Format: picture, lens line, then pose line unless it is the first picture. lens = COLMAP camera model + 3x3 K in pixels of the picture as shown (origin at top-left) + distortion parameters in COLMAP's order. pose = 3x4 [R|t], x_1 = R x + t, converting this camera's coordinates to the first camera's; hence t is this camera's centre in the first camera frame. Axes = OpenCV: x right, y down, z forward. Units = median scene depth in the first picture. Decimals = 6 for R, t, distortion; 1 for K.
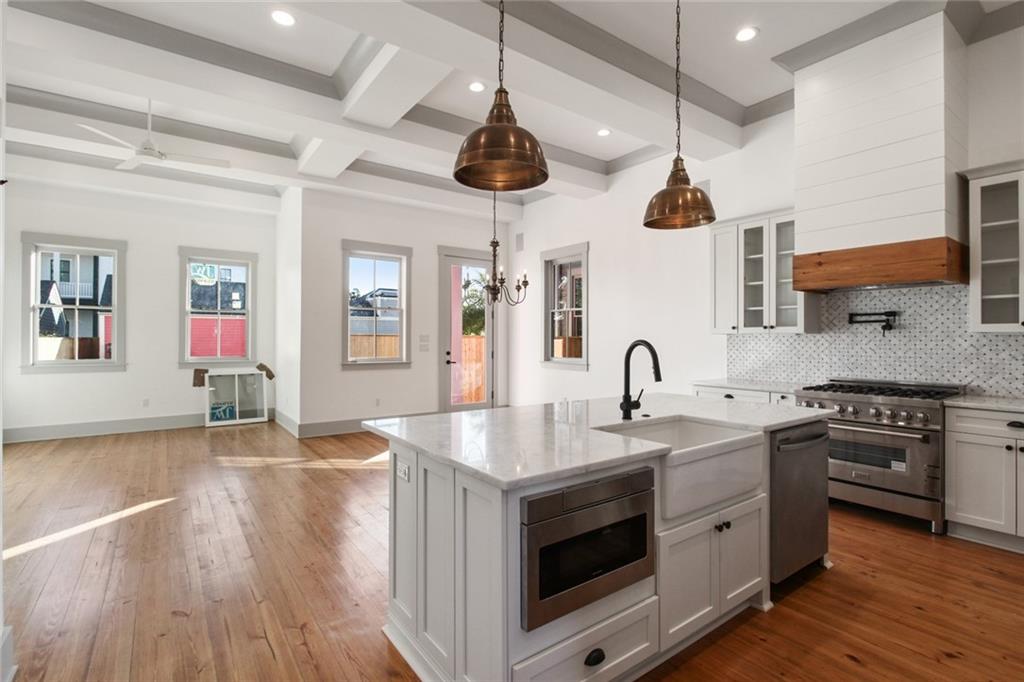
lens RADIAL K [[486.5, 0, 516.5], [0, 486.5, 336.3], [0, 0, 1]] dist [-0.011707, 0.004070]
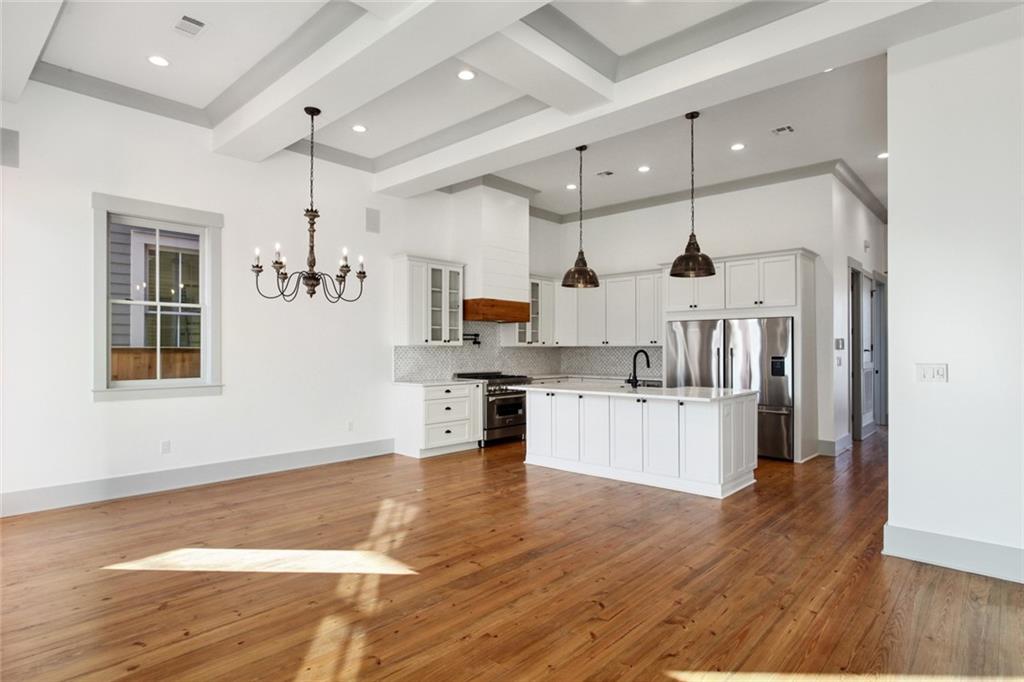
lens RADIAL K [[546.5, 0, 526.3], [0, 546.5, 351.6], [0, 0, 1]] dist [-0.007326, 0.002368]
pose [[-0.209409, -0.006670, 0.977805, -1.019452], [-0.005473, 0.999969, 0.005649, 0.001562], [-0.977813, -0.004169, -0.209439, 1.009140]]
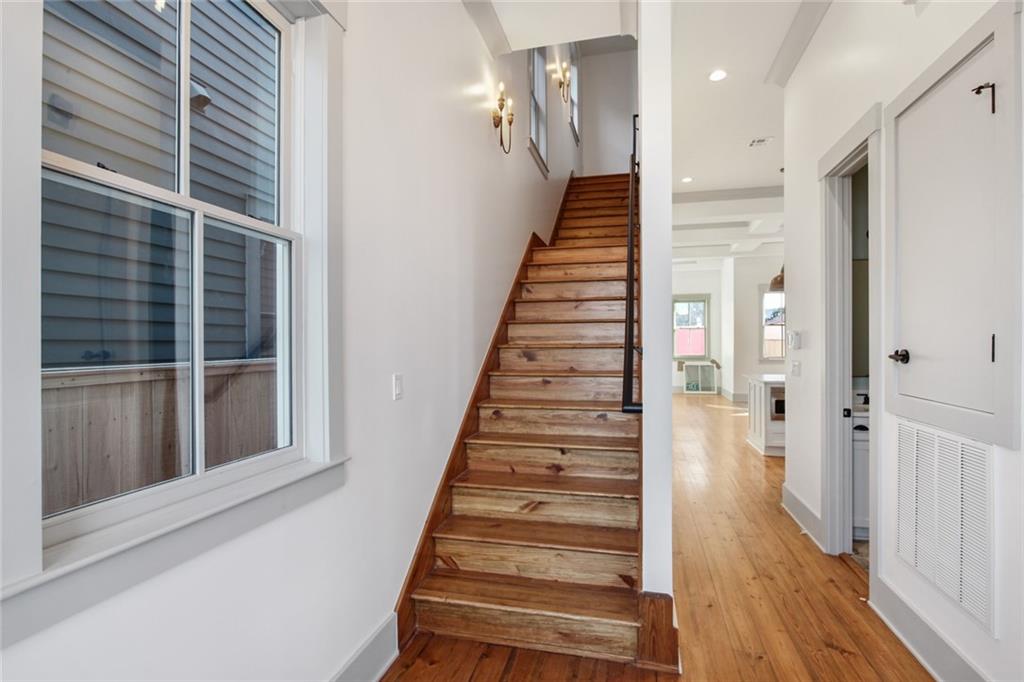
lens RADIAL K [[486.5, 0, 513.8], [0, 486.5, 342.6], [0, 0, 1]] dist [-0.011707, 0.004070]
pose [[0.633184, -0.008321, -0.773956, 0.521973], [0.011357, 0.999934, -0.001459, -0.011730], [0.773918, -0.007866, 0.633237, -0.923676]]
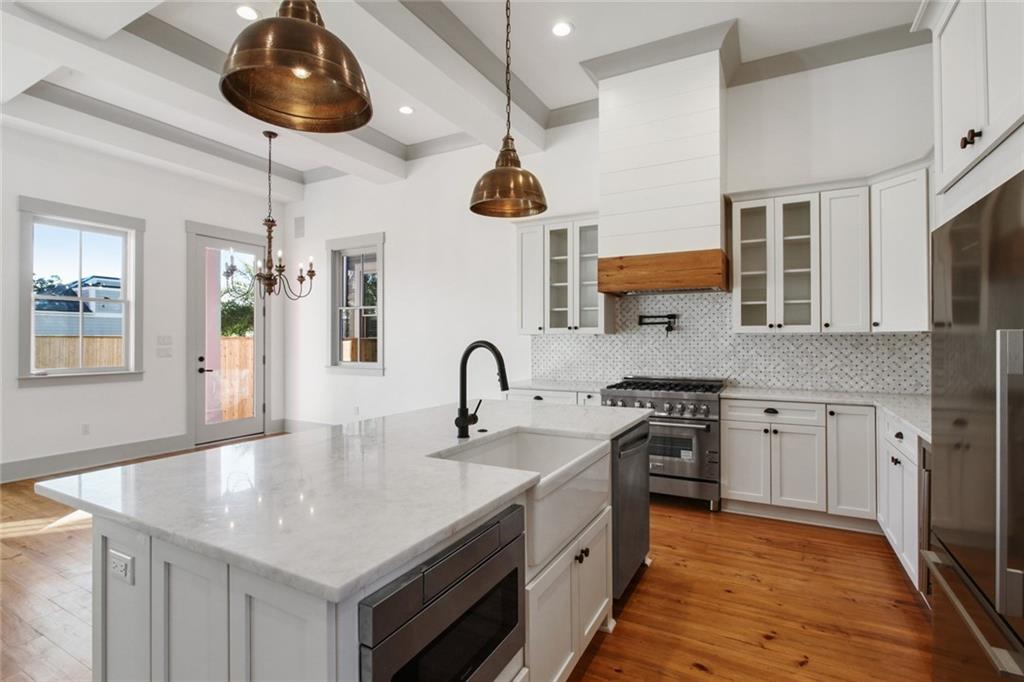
lens RADIAL K [[486.5, 0, 517.3], [0, 486.5, 337.2], [0, 0, 1]] dist [-0.011707, 0.004070]
pose [[0.903468, -0.000959, 0.428655, -0.021964], [0.001463, 0.999999, -0.000845, 0.001037], [-0.428653, 0.001391, 0.903468, 0.114935]]
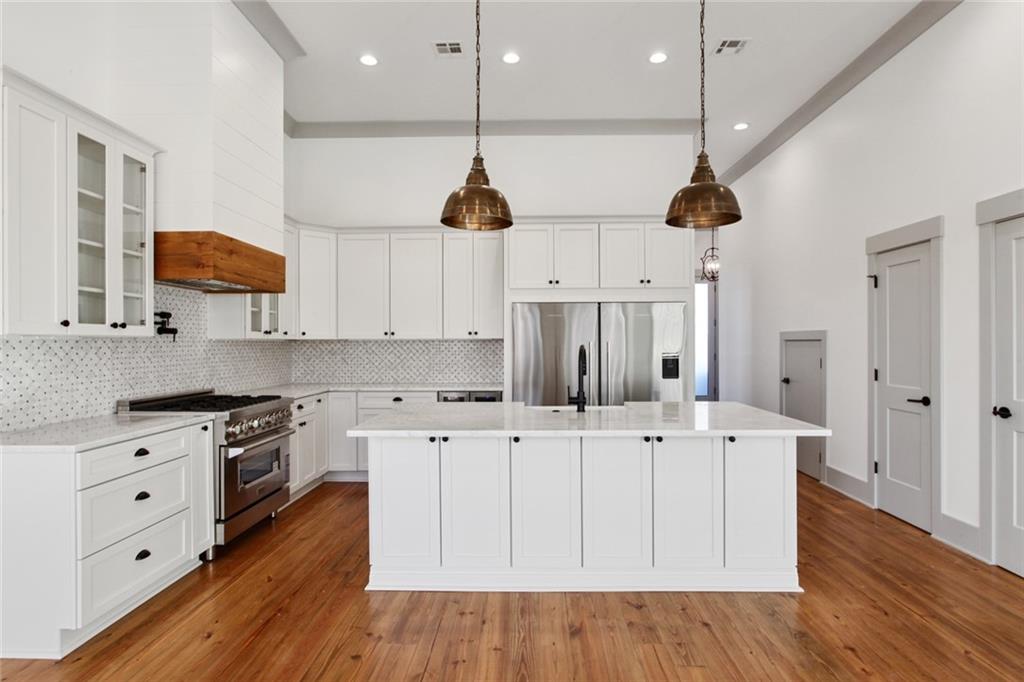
lens RADIAL K [[546.5, 0, 521.7], [0, 546.5, 344.5], [0, 0, 1]] dist [-0.007326, 0.002368]
pose [[-0.794385, -0.002926, 0.607408, -0.241383], [-0.003326, 0.999994, 0.000467, 0.002058], [-0.607406, -0.001649, -0.794390, 1.116318]]
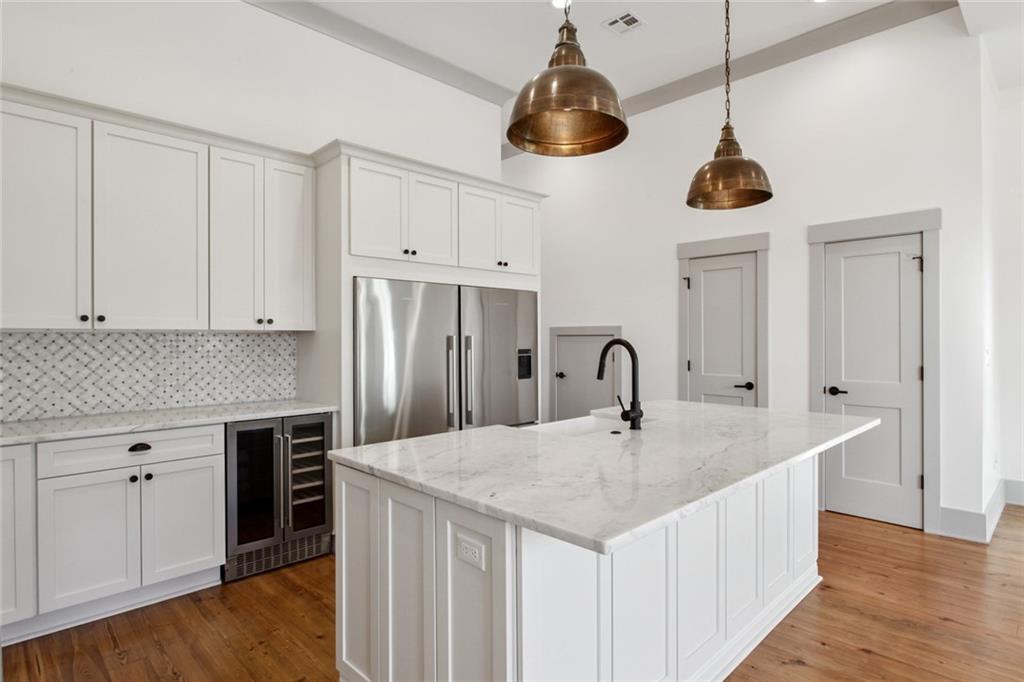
lens RADIAL K [[546.5, 0, 518.5], [0, 546.5, 339.3], [0, 0, 1]] dist [-0.007326, 0.002368]
pose [[-0.989127, -0.000131, -0.147061, 0.305244], [0.000410, 0.999993, -0.003646, 0.004993], [0.147060, -0.003667, -0.989121, 1.009693]]
